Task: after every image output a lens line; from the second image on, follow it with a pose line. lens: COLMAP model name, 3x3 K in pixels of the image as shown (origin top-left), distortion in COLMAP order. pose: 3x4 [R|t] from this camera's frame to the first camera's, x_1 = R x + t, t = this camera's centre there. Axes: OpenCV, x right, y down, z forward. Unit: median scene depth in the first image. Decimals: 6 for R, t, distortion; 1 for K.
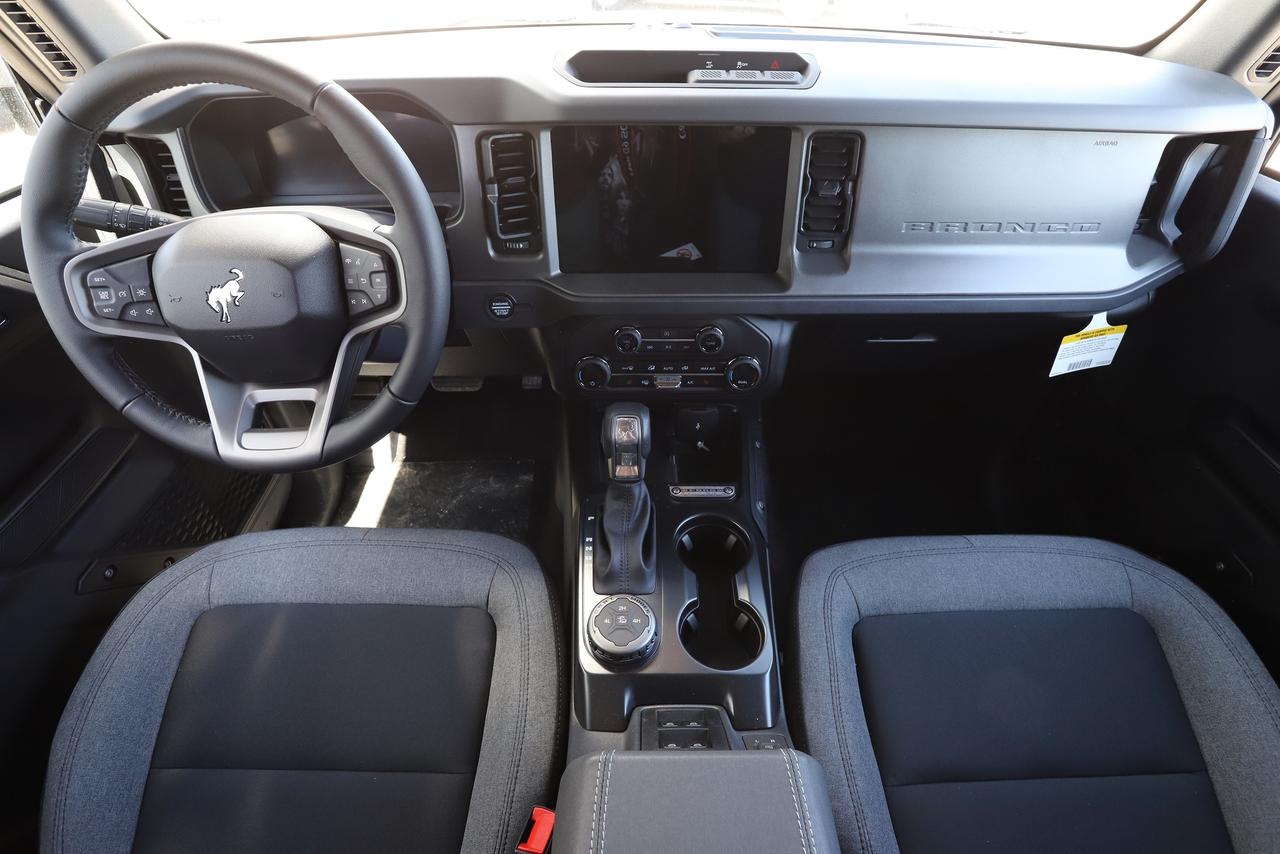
lens RADIAL K [[642.9, 0, 640.0], [0, 642.9, 427.0], [0, 0, 1]] dist [-0.043435, 0.000472]
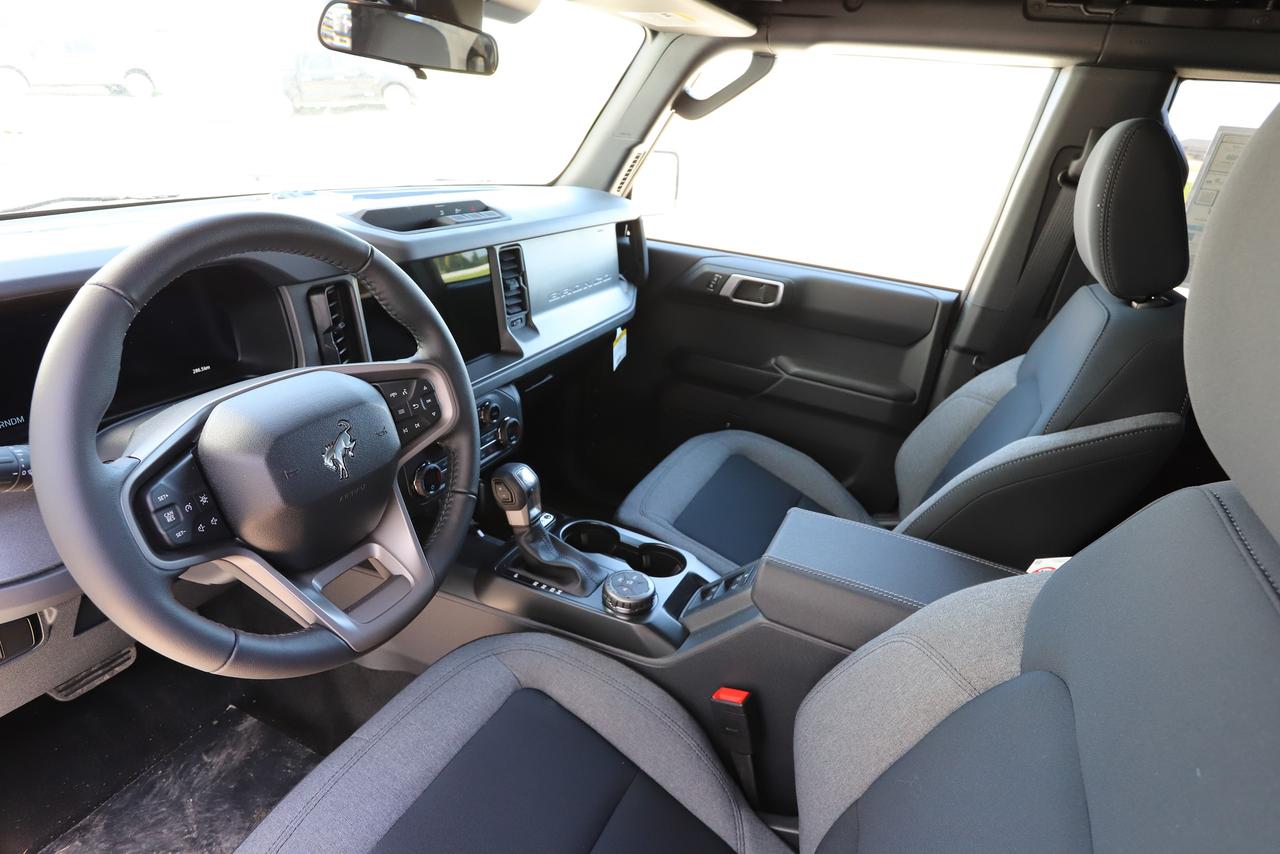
lens RADIAL K [[709.5, 0, 640.0], [0, 709.5, 427.0], [0, 0, 1]] dist [-0.000932, -0.000084]
pose [[0.424414, -0.332257, 0.842305, -0.991196], [0.532444, 0.843993, 0.064639, -0.046775], [-0.732377, 0.421047, 0.535111, 0.055561]]
